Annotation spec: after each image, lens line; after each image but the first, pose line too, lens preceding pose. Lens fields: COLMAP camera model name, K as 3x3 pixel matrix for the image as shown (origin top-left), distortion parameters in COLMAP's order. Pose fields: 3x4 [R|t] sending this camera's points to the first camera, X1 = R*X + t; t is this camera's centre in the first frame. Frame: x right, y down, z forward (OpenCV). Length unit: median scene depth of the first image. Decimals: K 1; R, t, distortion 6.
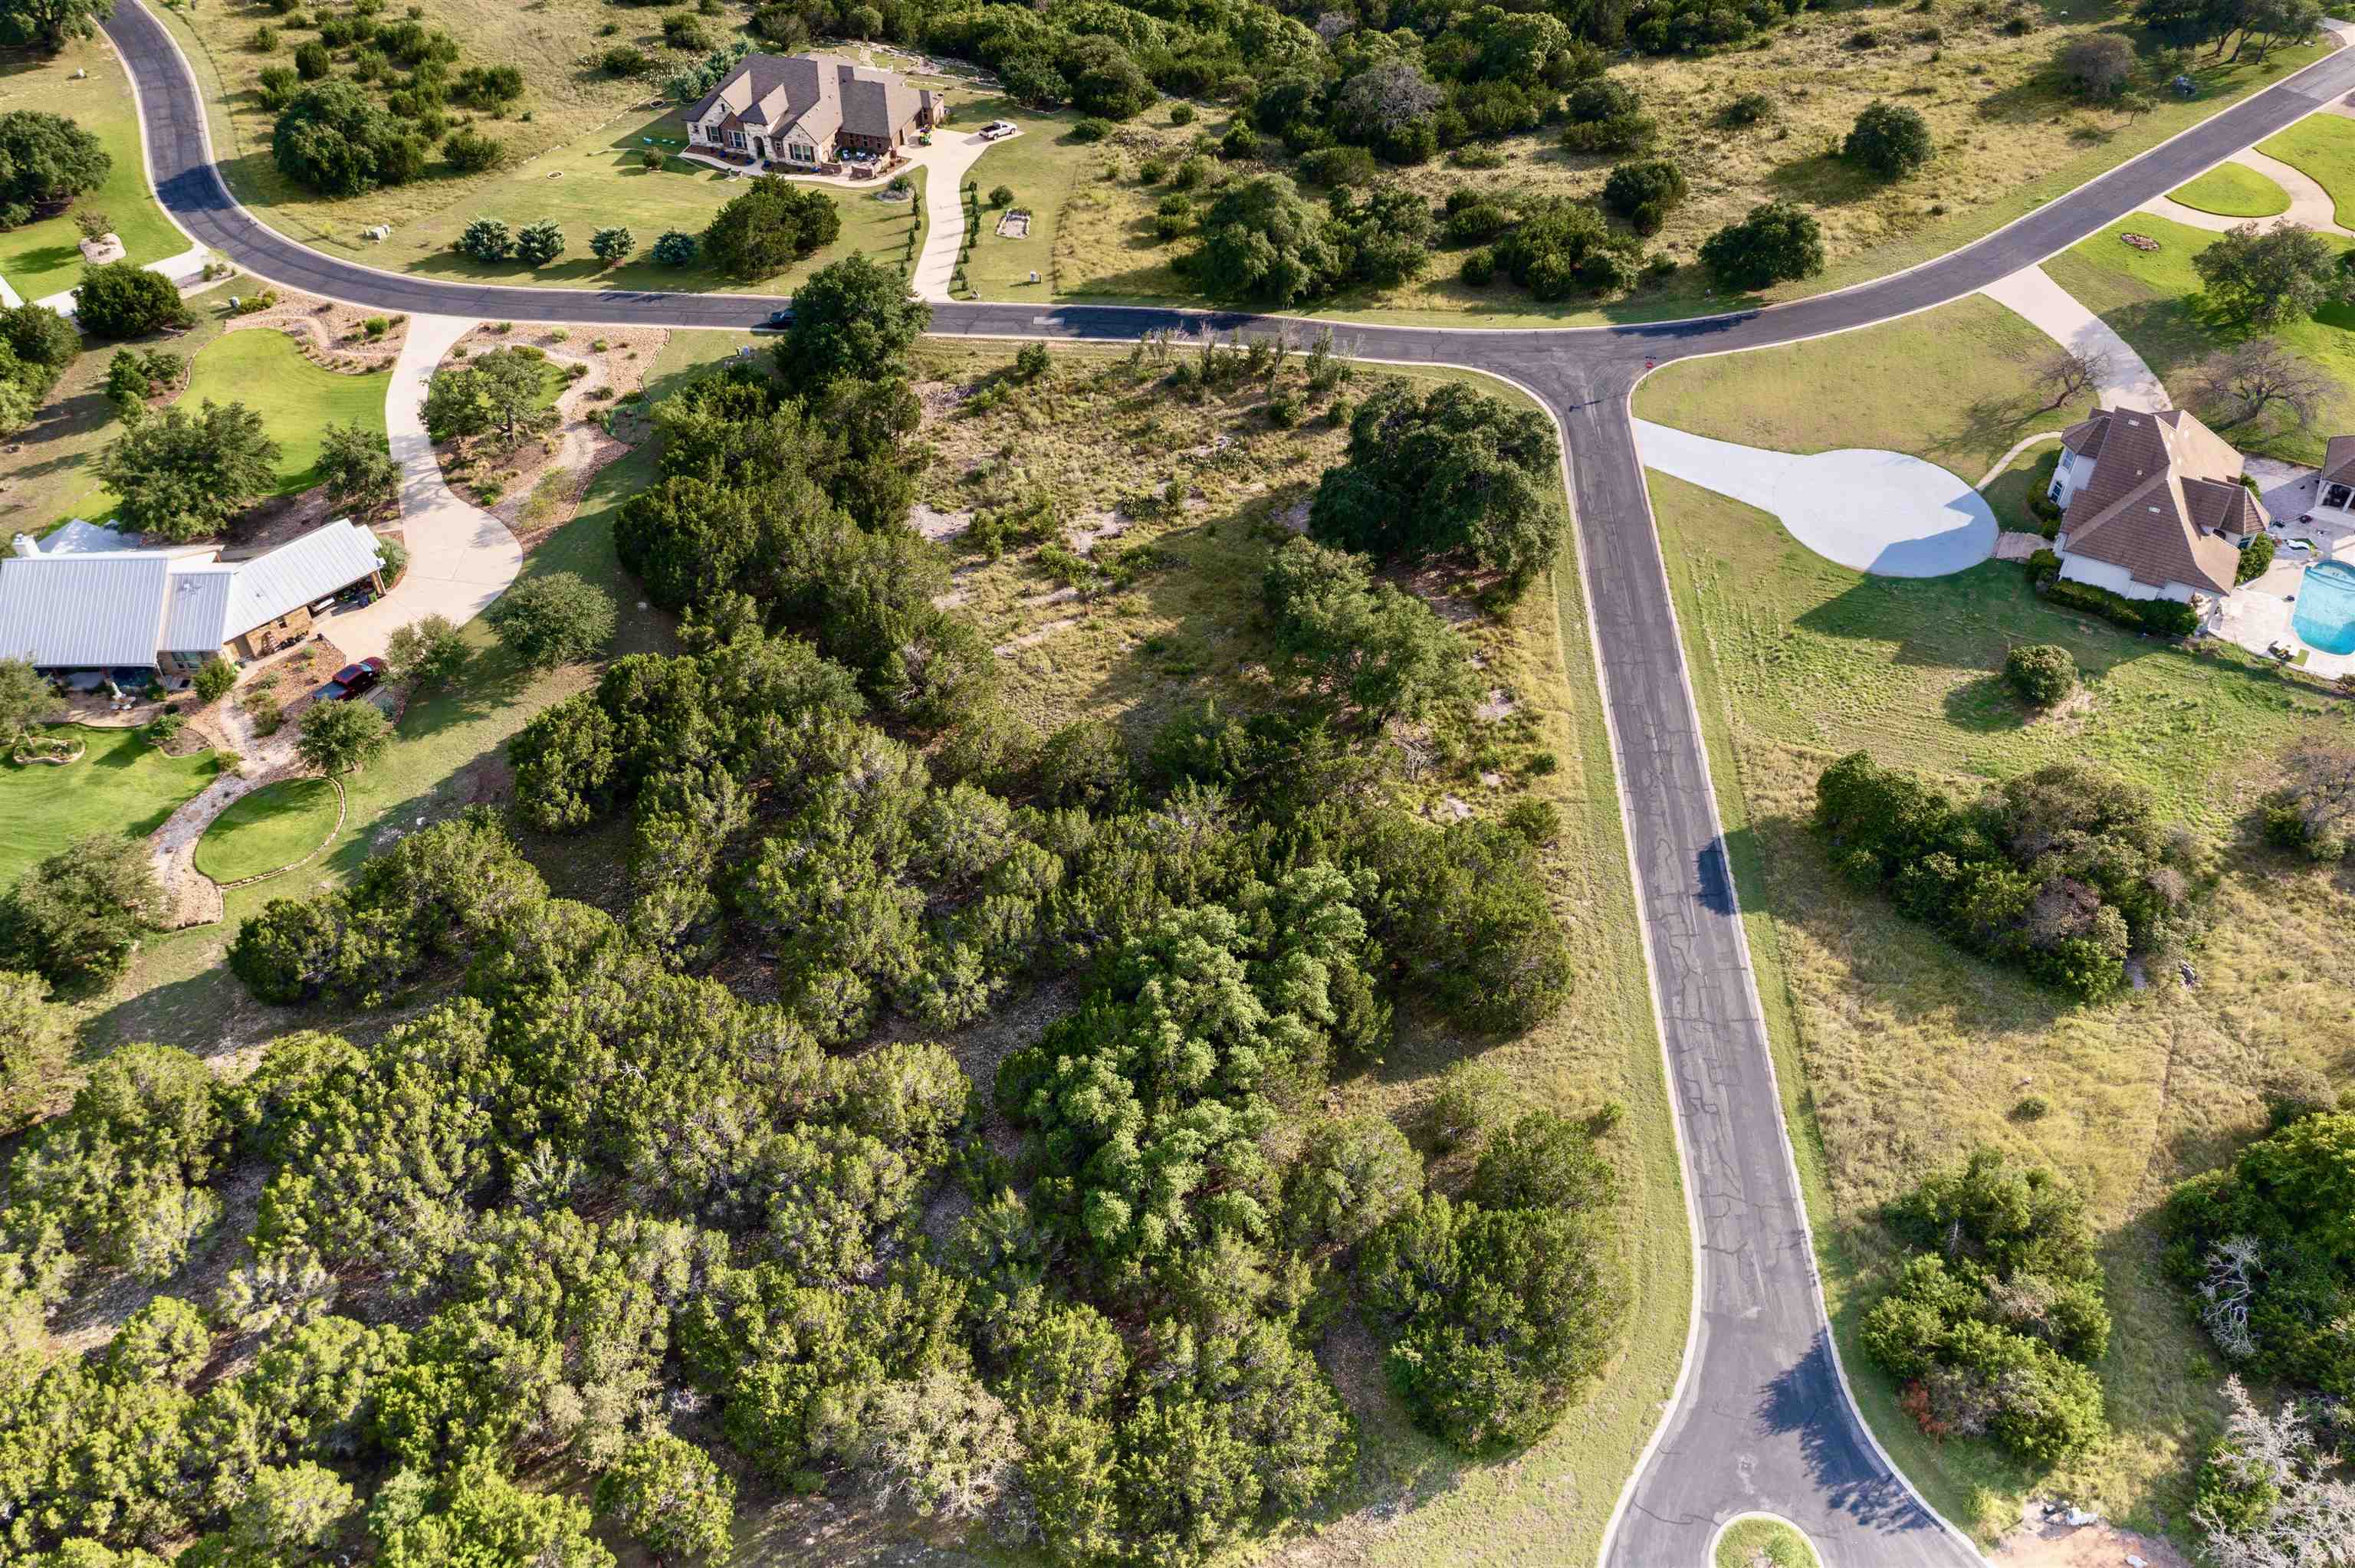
lens RADIAL K [[1858.0, 0, 1177.5], [0, 1858.0, 784.0], [0, 0, 1]] dist [-0.010547, -0.008020]
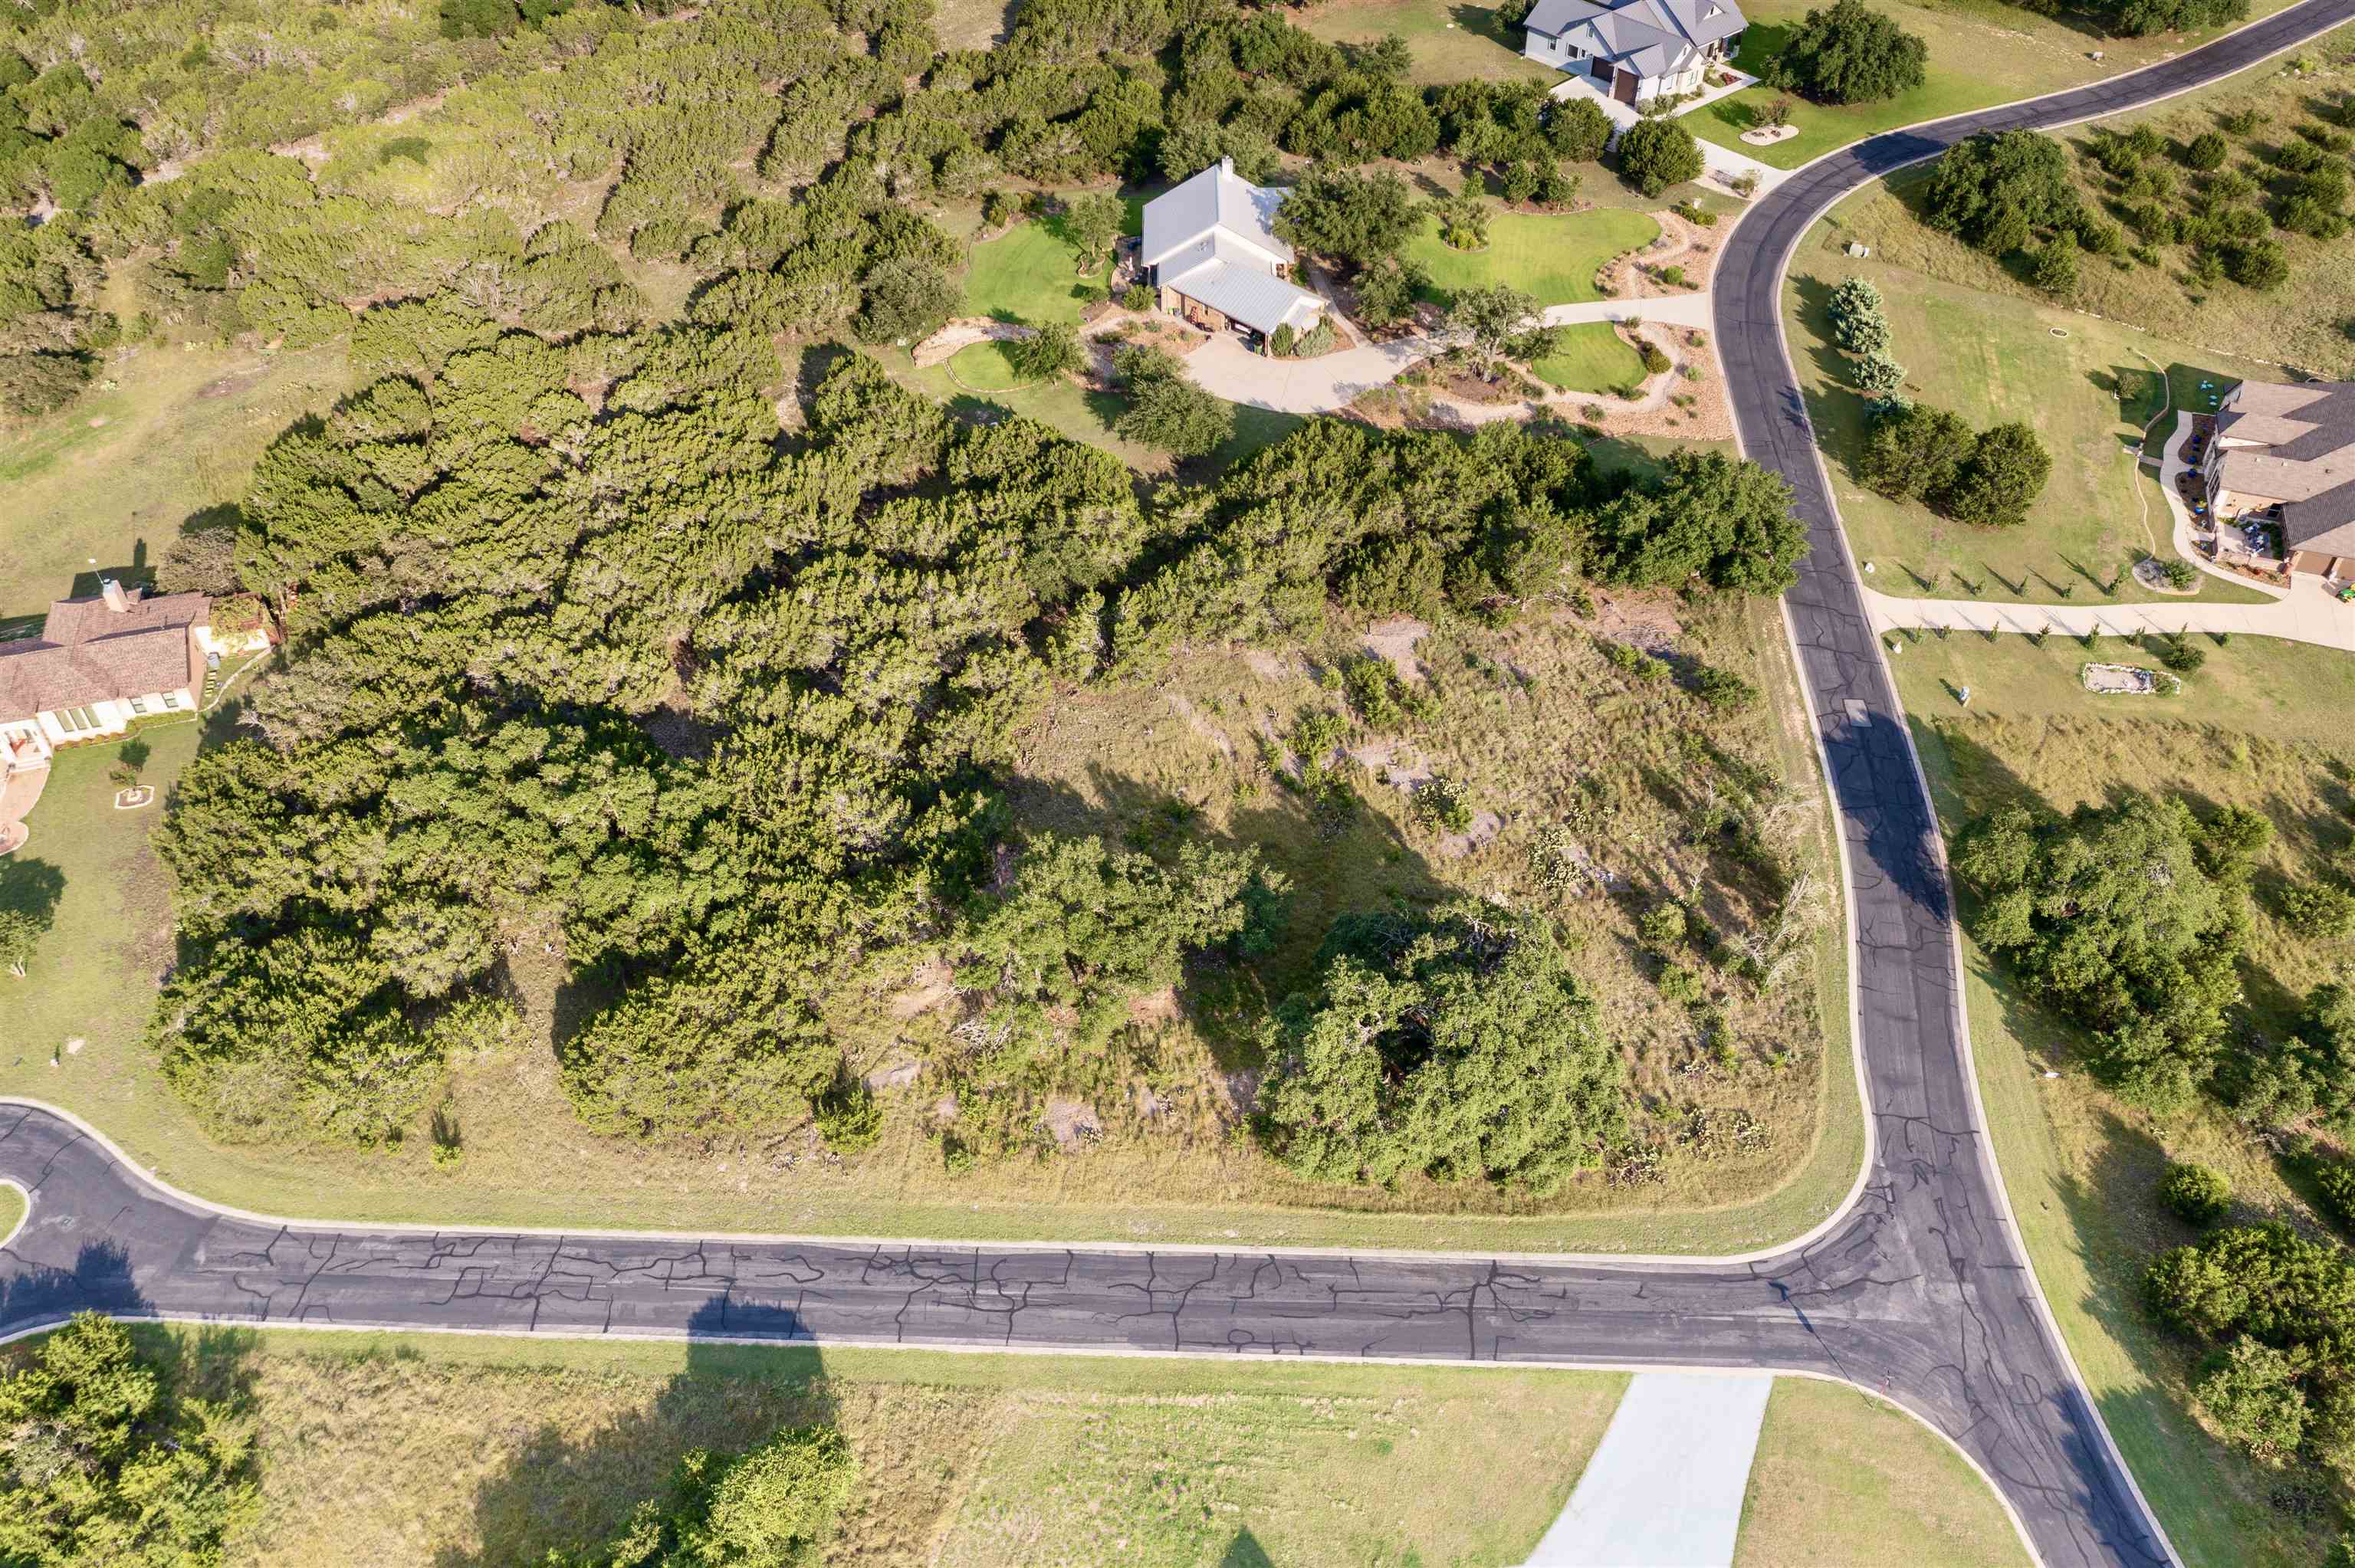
lens RADIAL K [[1840.3, 0, 1177.5], [0, 1840.3, 784.0], [0, 0, 1]] dist [-0.003101, 0.000523]
pose [[-0.013904, 0.688671, -0.724941, 0.571948], [-0.681421, 0.524059, 0.510909, -0.490939], [0.731760, 0.501094, 0.461988, 0.530730]]
